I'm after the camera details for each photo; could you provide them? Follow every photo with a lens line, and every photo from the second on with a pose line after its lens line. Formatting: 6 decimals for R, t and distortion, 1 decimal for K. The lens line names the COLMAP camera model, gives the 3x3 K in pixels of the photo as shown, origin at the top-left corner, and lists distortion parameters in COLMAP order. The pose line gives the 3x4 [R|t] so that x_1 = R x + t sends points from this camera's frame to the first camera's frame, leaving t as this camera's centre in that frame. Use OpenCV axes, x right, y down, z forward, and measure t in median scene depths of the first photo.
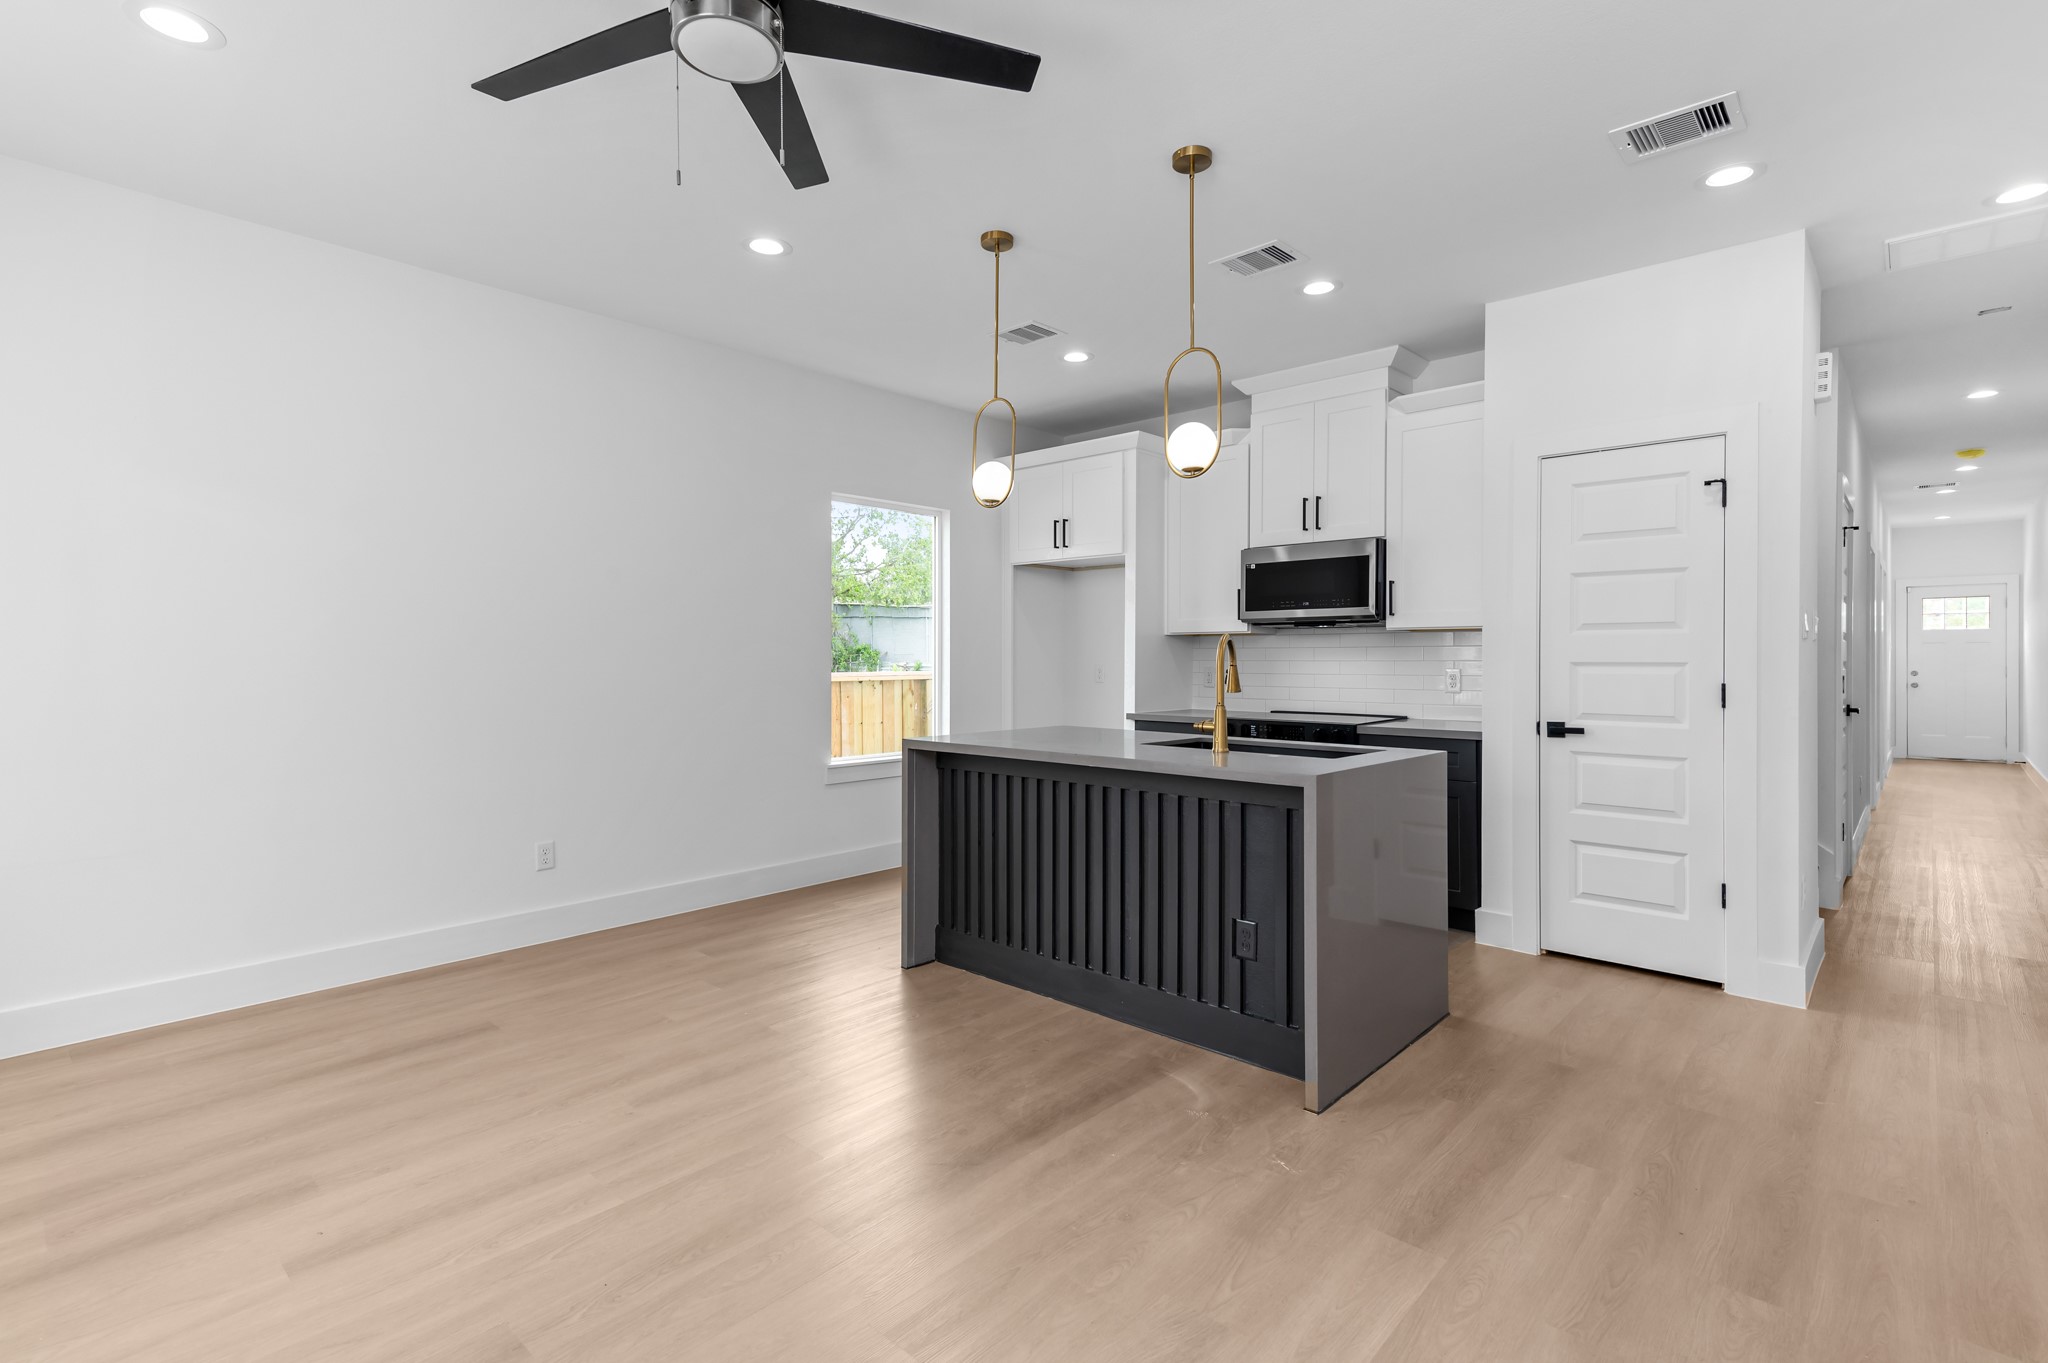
lens RADIAL K [[954.1, 0, 1026.7], [0, 954.1, 664.0], [0, 0, 1]] dist [0.018963, -0.000132]
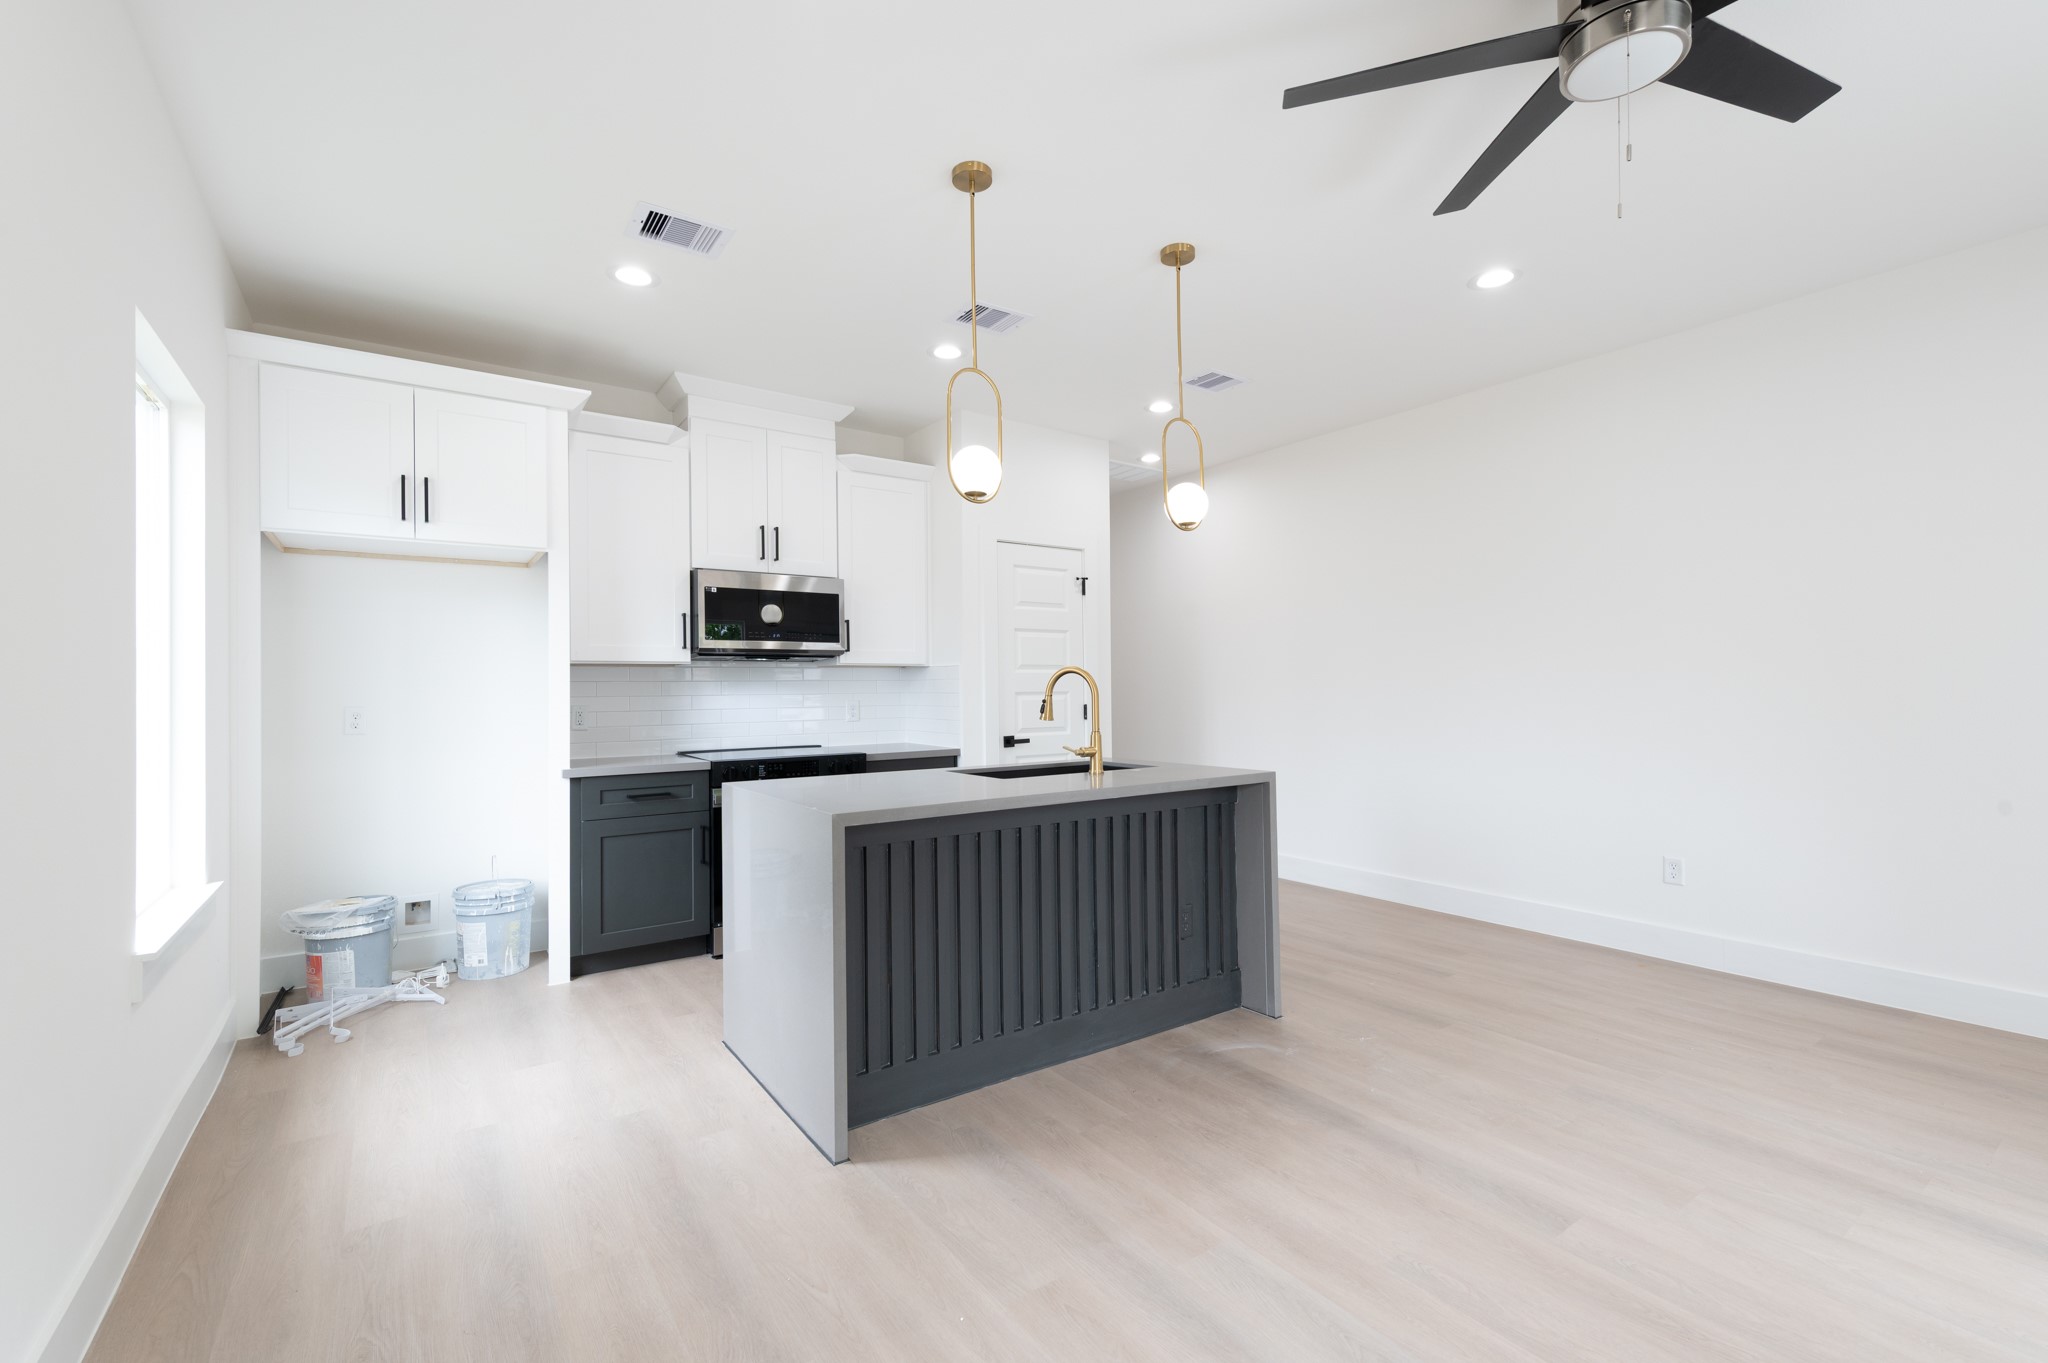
lens RADIAL K [[883.9, 0, 1024.0], [0, 883.9, 681.5], [0, 0, 1]] dist [0.014548, -0.000072]
pose [[0.215298, 0.004562, 0.976538, -0.567361], [0.015774, 0.999842, -0.008149, -0.005528], [-0.976421, 0.017158, 0.215192, 0.596325]]
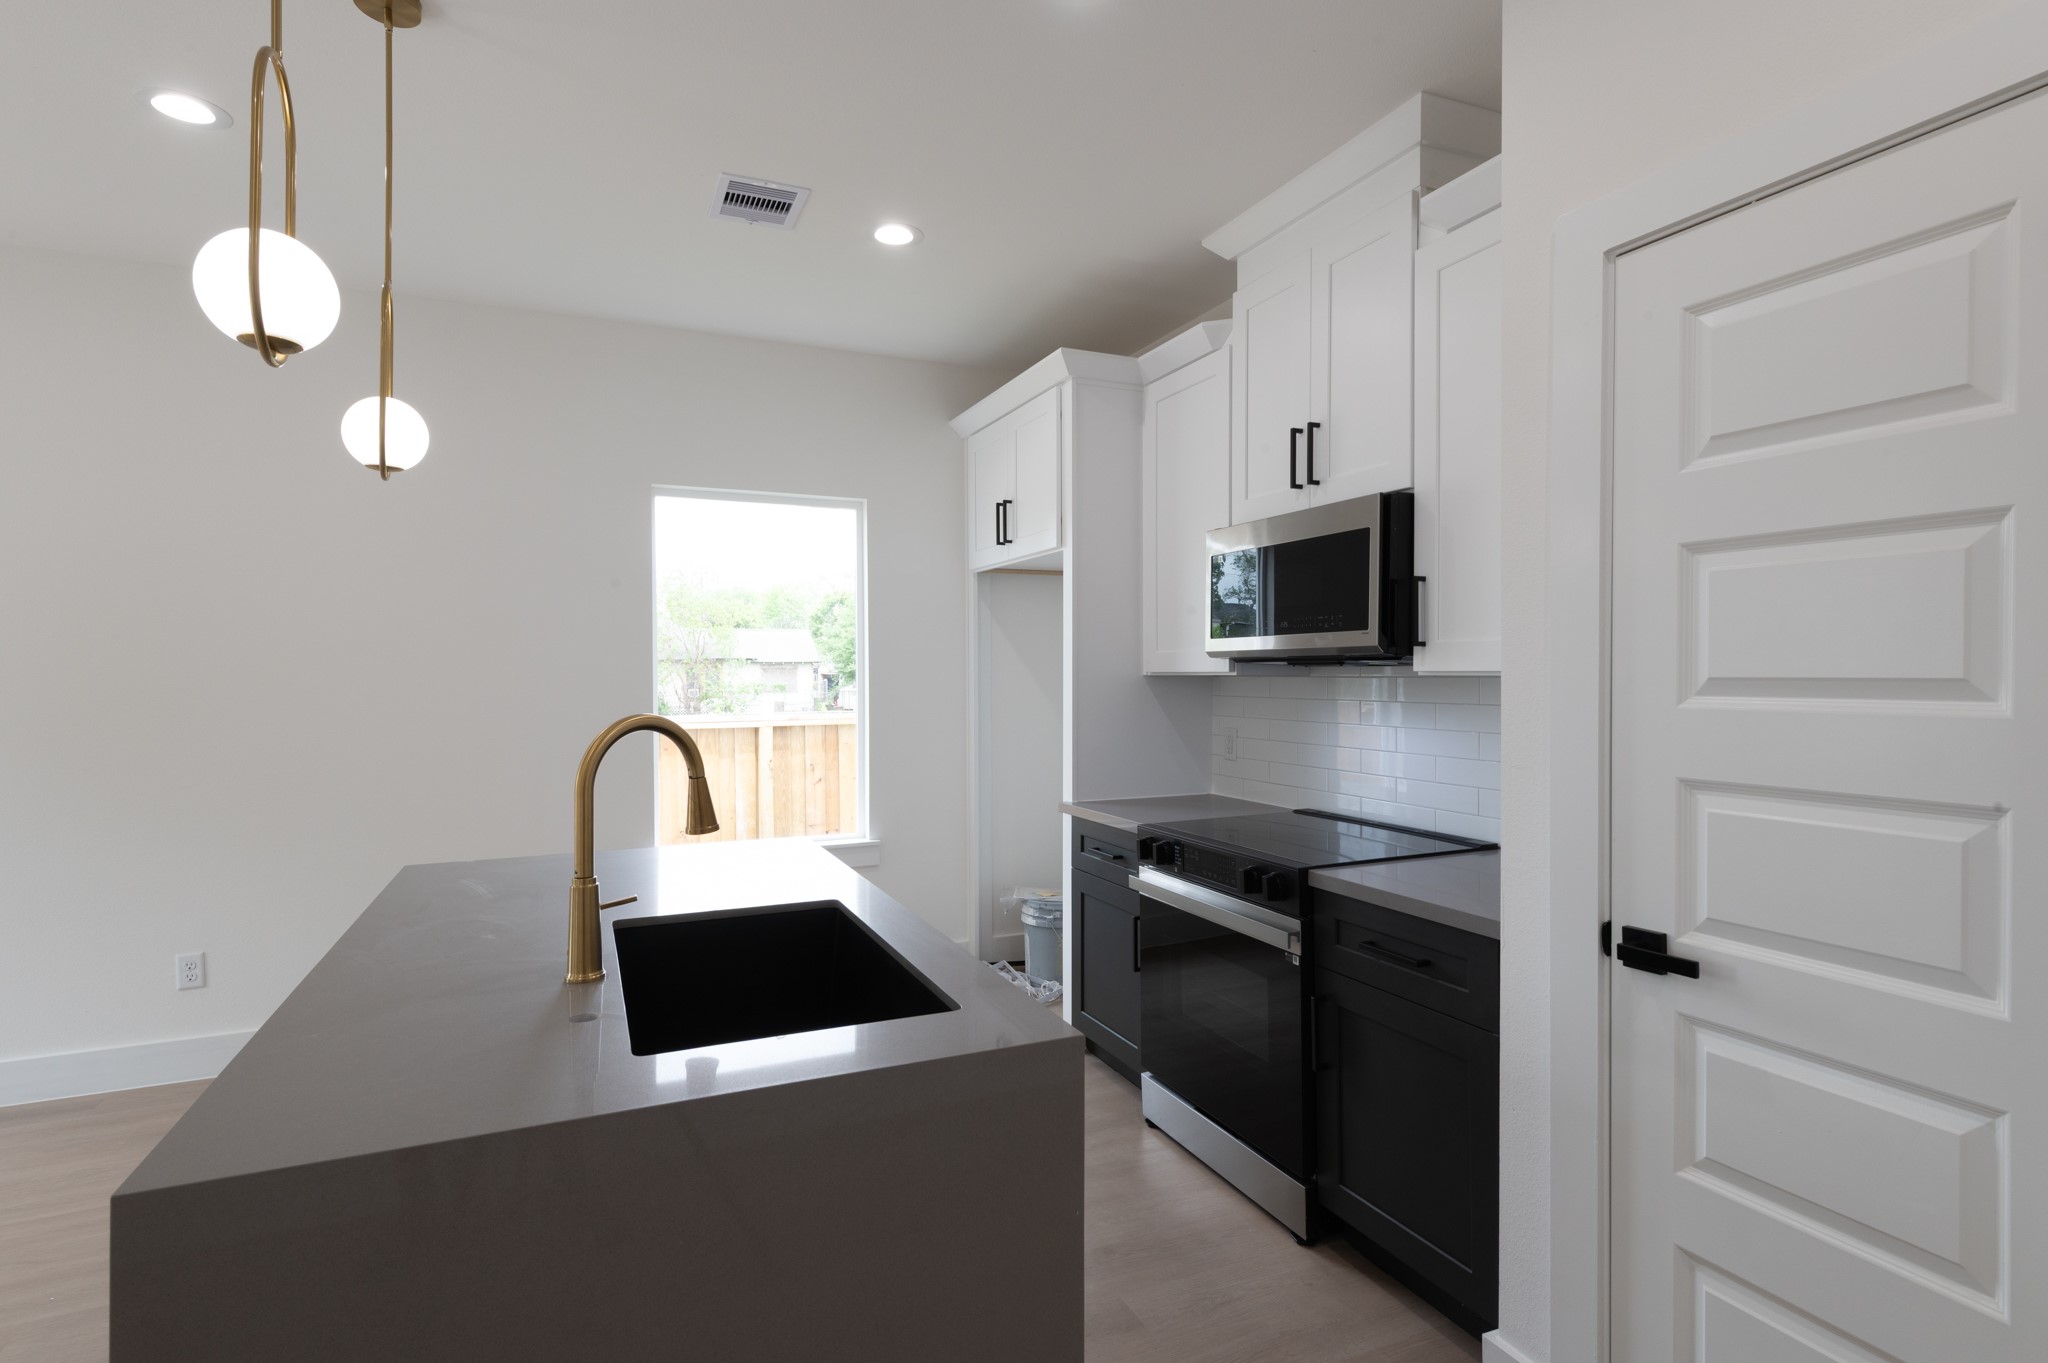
lens RADIAL K [[1017.9, 0, 1023.6], [0, 1017.9, 692.2], [0, 0, 1]] dist [0.000192, -0.000082]
pose [[0.919737, 0.003245, -0.392521, 0.406763], [0.001384, 0.999933, 0.011511, -0.034560], [0.392532, -0.011130, 0.919671, 0.443511]]
